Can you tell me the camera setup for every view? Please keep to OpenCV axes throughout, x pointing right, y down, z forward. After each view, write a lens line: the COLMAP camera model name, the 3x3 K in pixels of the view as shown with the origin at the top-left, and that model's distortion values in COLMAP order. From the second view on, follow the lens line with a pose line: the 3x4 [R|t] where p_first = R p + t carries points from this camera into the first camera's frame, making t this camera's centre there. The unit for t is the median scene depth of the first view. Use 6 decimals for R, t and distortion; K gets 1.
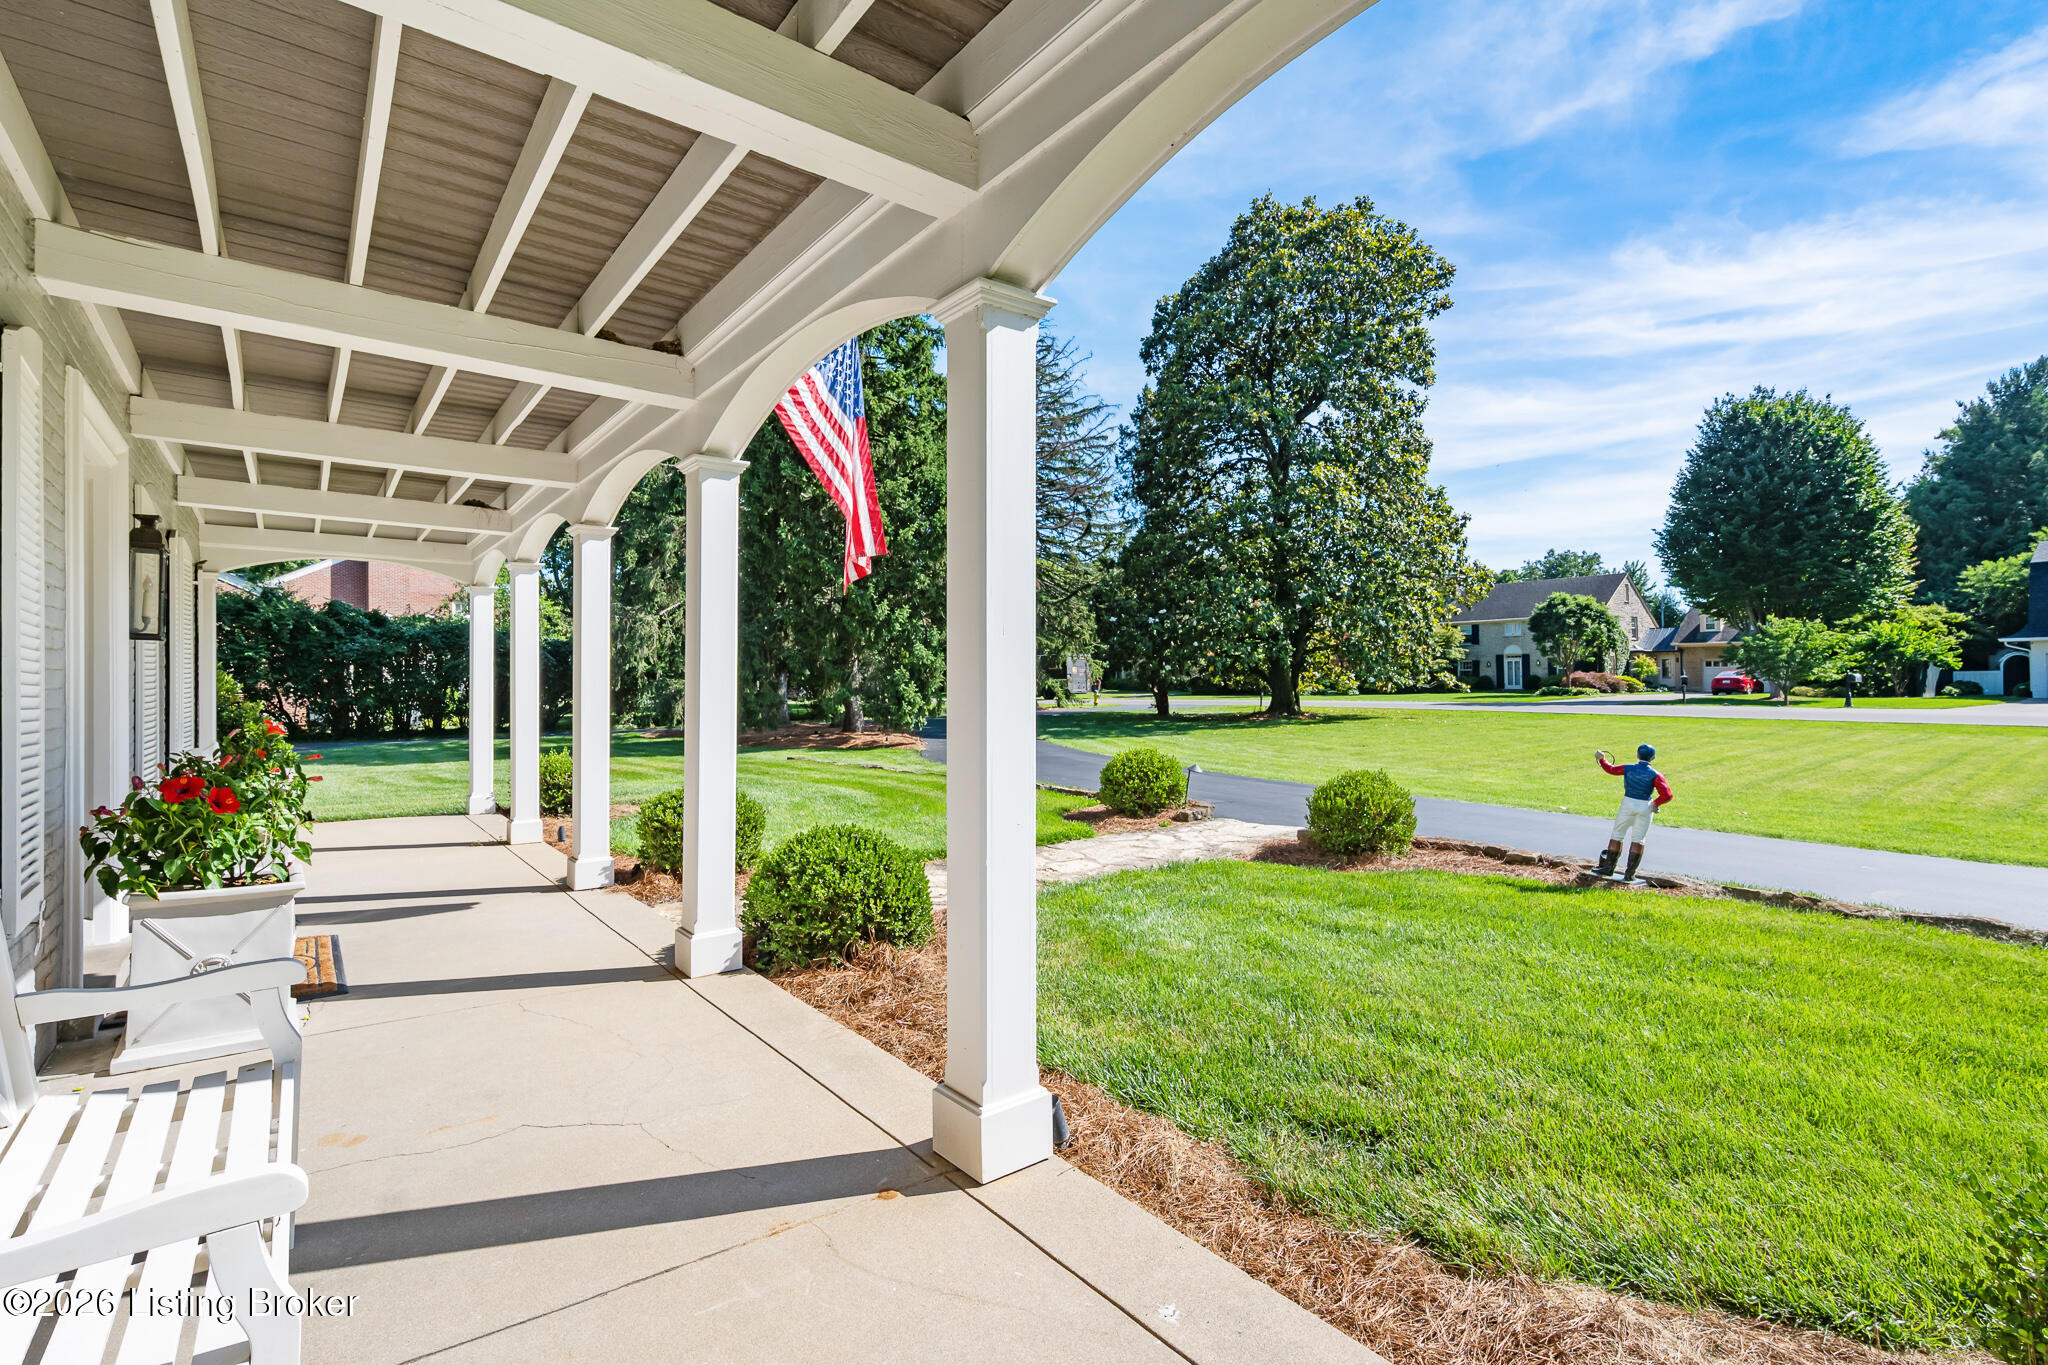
lens RADIAL K [[970.1, 0, 1024.0], [0, 970.1, 682.5], [0, 0, 1]] dist [-0.000764, -0.000236]
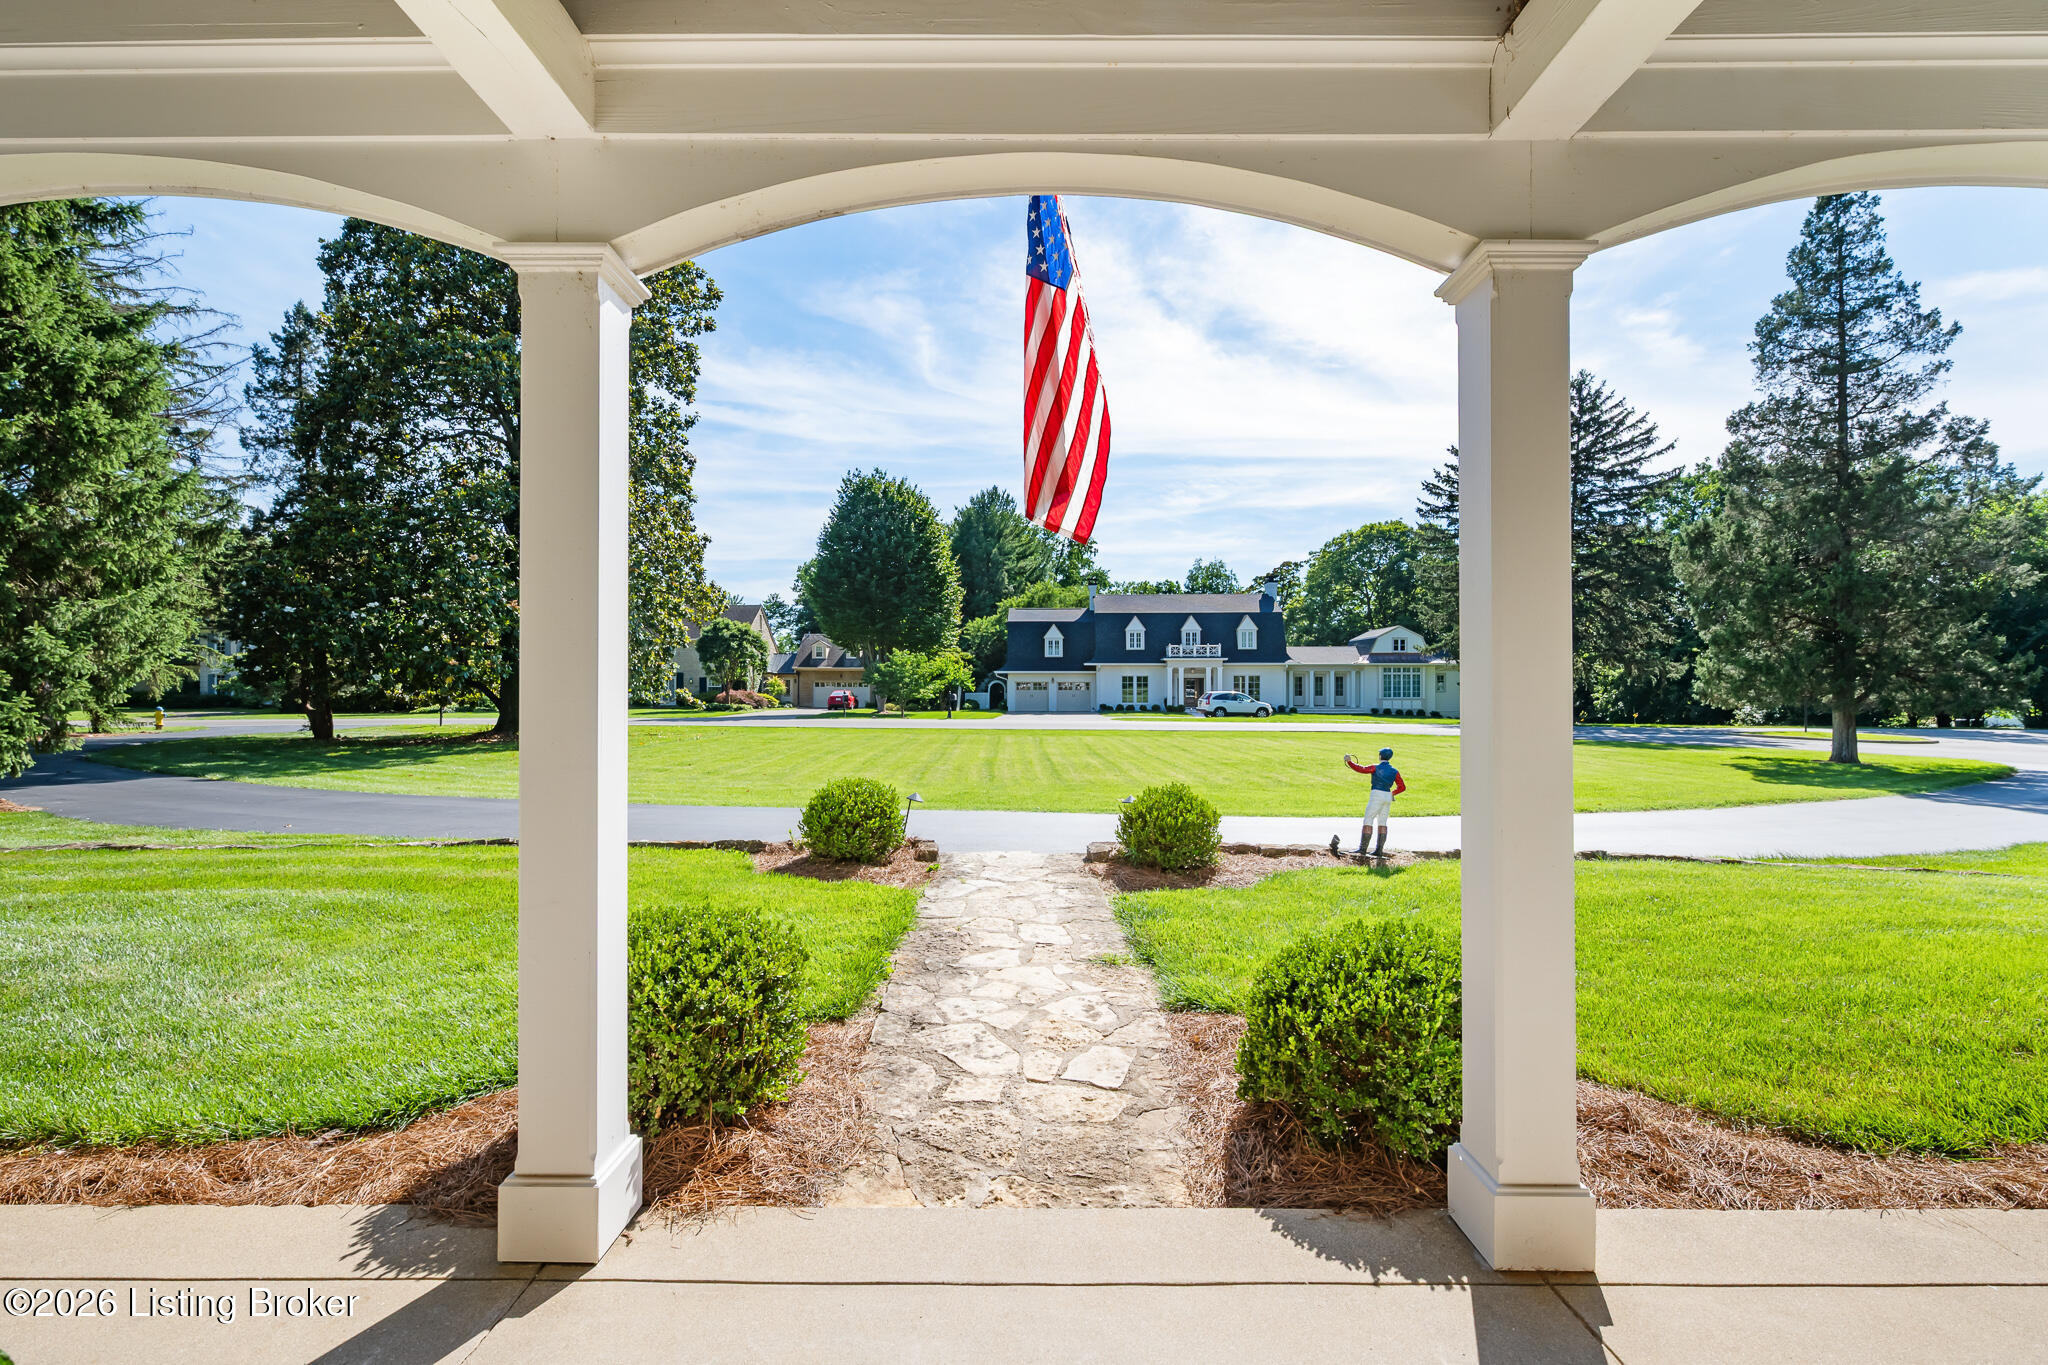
lens RADIAL K [[931.3, 0, 1029.3], [0, 931.3, 695.9], [0, 0, 1]] dist [0.005451, -0.000558]
pose [[0.606506, 0.007269, 0.795046, -0.102860], [-0.004347, 0.999974, -0.005827, 0.001001], [-0.795067, 0.000078, 0.606521, 0.106804]]
